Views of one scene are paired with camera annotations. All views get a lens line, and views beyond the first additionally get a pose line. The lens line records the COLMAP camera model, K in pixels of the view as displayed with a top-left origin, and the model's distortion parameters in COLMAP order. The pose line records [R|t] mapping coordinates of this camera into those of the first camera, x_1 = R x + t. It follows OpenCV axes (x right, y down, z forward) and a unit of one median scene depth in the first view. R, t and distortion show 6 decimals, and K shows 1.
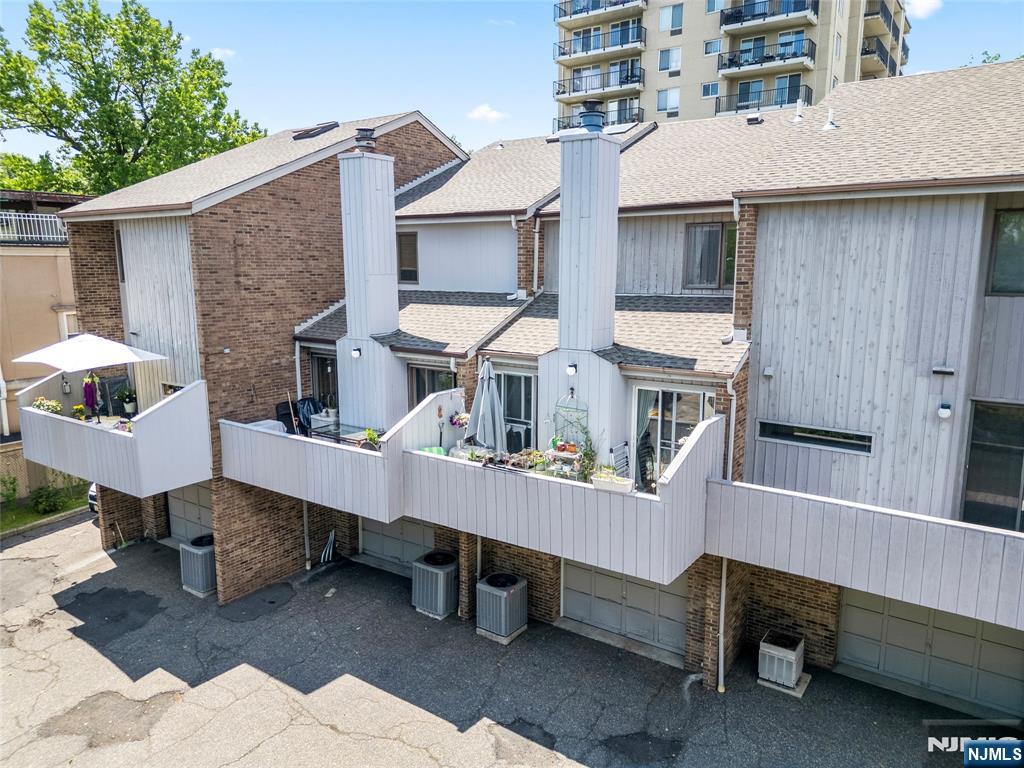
lens RADIAL K [[706.1, 0, 497.6], [0, 706.1, 383.3], [0, 0, 1]] dist [0.064998, -0.043798]
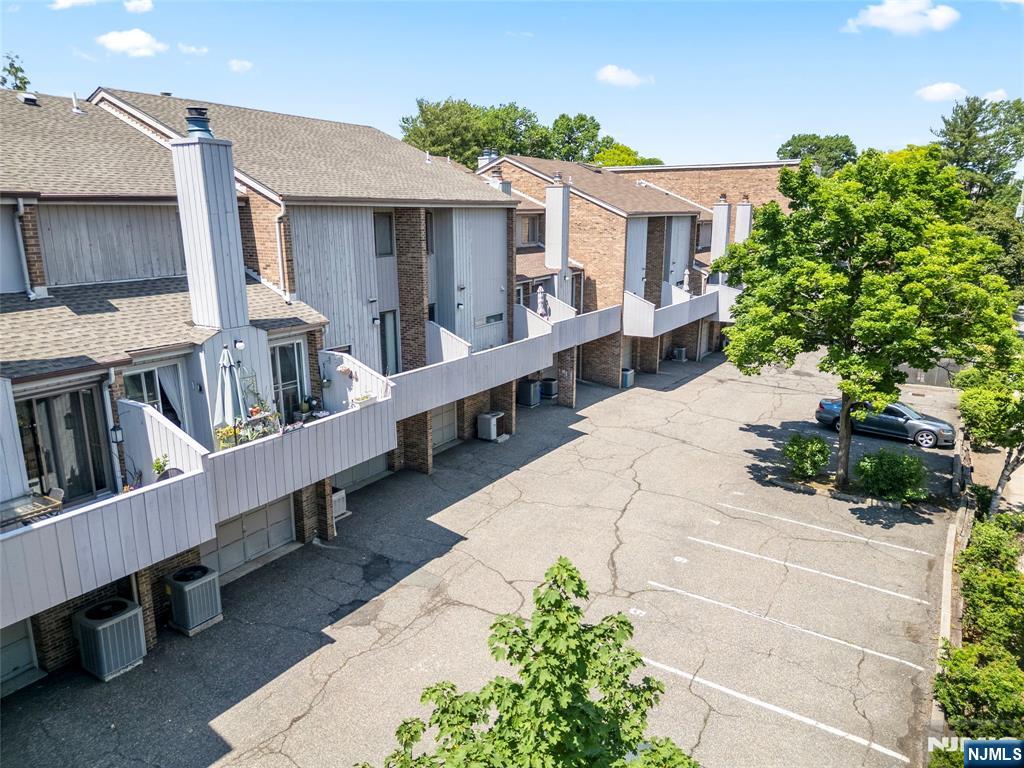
lens RADIAL K [[706.1, 0, 497.6], [0, 706.1, 383.3], [0, 0, 1]] dist [0.064998, -0.043798]
pose [[-0.020610, -0.231518, 0.972612, -0.900399], [0.180831, 0.955911, 0.231375, -0.129788], [-0.983298, 0.180648, 0.022164, 0.492758]]
